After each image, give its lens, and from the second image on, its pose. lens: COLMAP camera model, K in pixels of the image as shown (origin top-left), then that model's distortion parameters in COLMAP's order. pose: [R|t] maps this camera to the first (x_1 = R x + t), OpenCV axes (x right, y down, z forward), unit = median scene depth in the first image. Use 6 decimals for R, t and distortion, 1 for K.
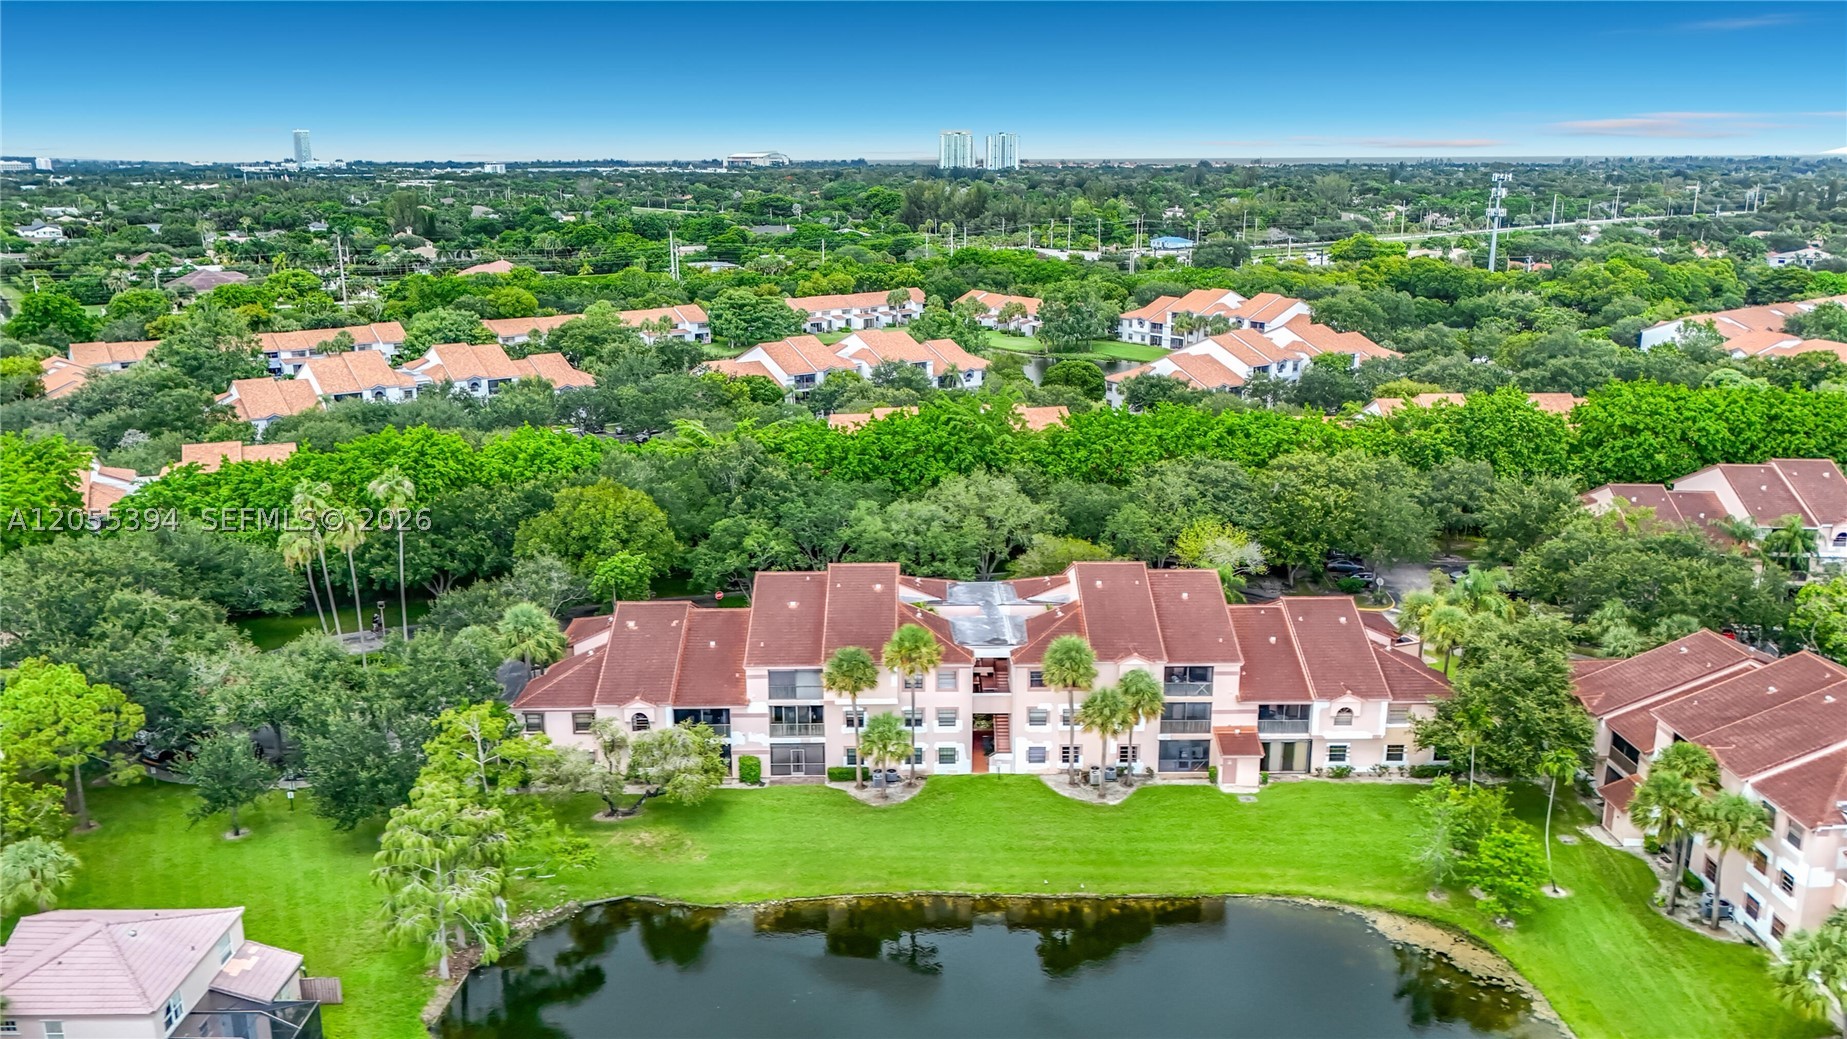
lens RADIAL K [[1345.6, 0, 925.3], [0, 1345.6, 558.8], [0, 0, 1]] dist [0.030977, -0.040348]
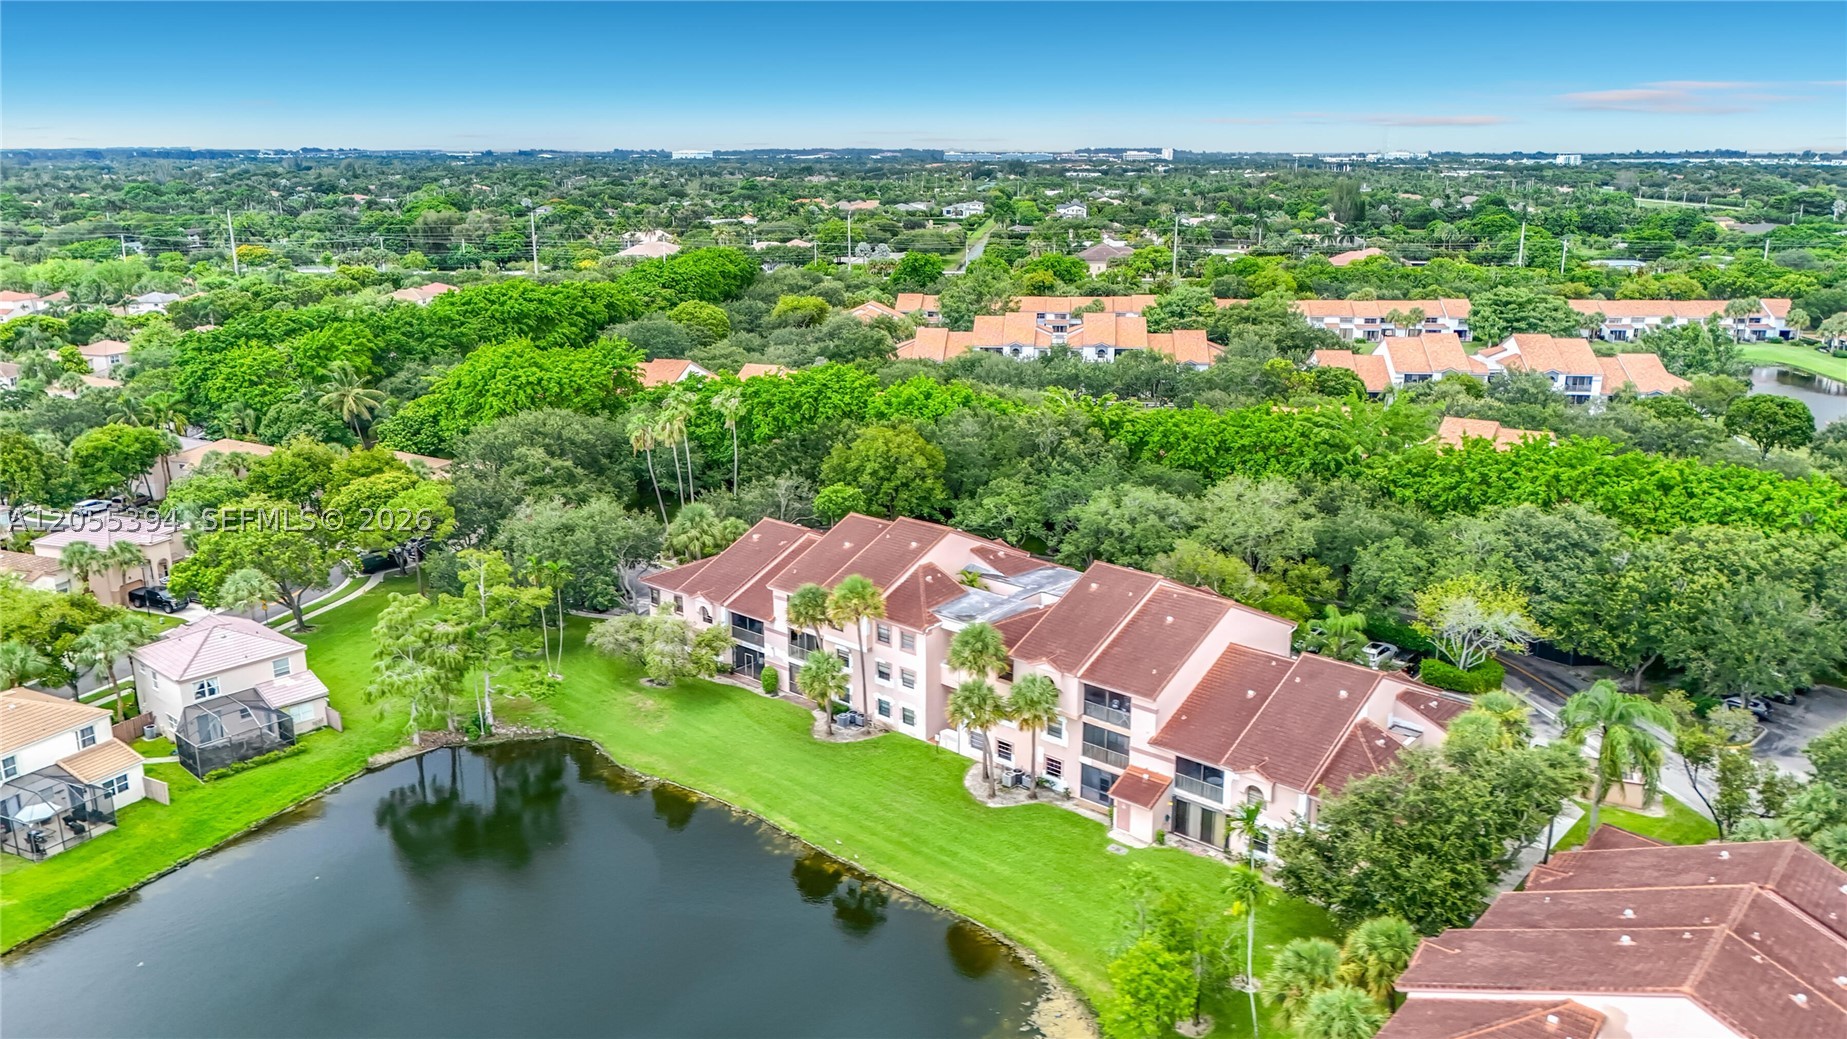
lens RADIAL K [[1335.9, 0, 925.8], [0, 1335.9, 496.2], [0, 0, 1]] dist [0.056158, -0.102893]
pose [[0.750230, 0.164768, -0.640317, 0.650739], [-0.187466, 0.981718, 0.032974, -0.054396], [0.634043, 0.095299, 0.767403, 0.212895]]
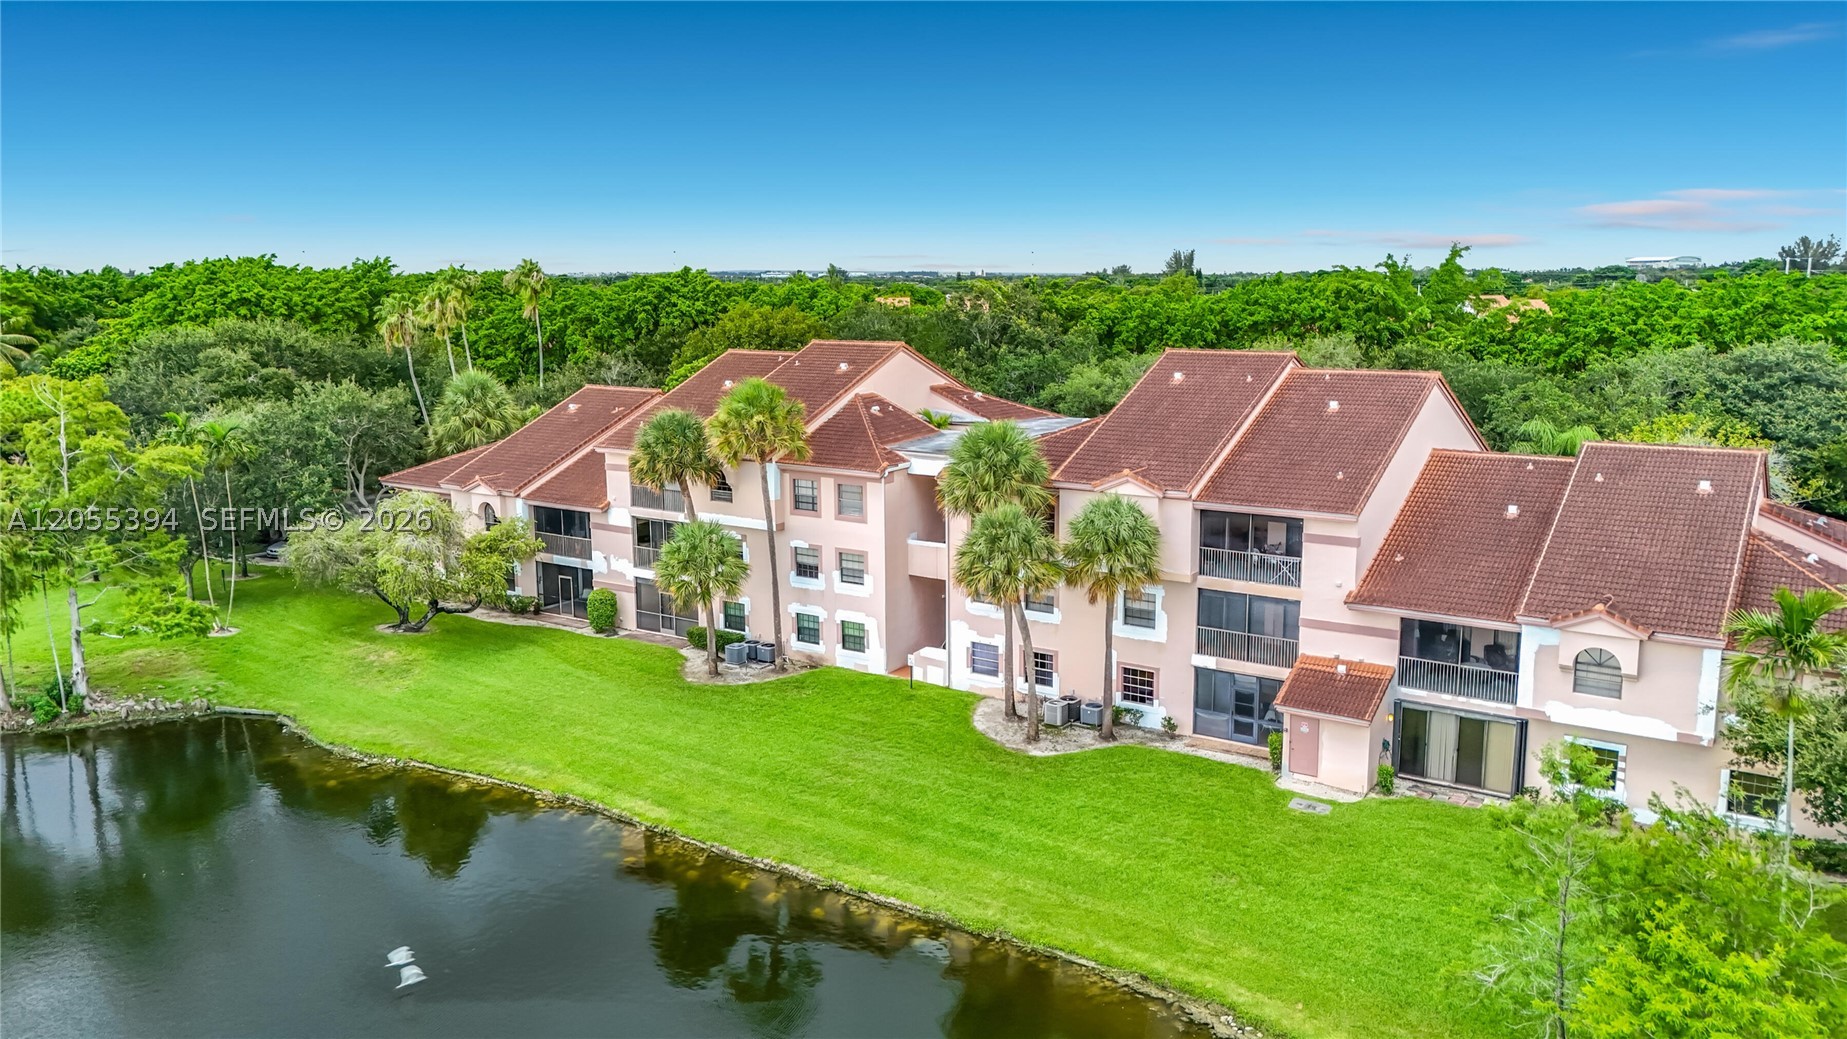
lens RADIAL K [[1345.7, 0, 923.5], [0, 1345.7, 519.5], [0, 0, 1]] dist [0.030004, -0.006611]
pose [[0.830322, 0.099188, -0.548386, 0.358968], [-0.155154, 0.986271, -0.056533, 0.124585], [0.535250, 0.132025, 0.834312, 0.521741]]
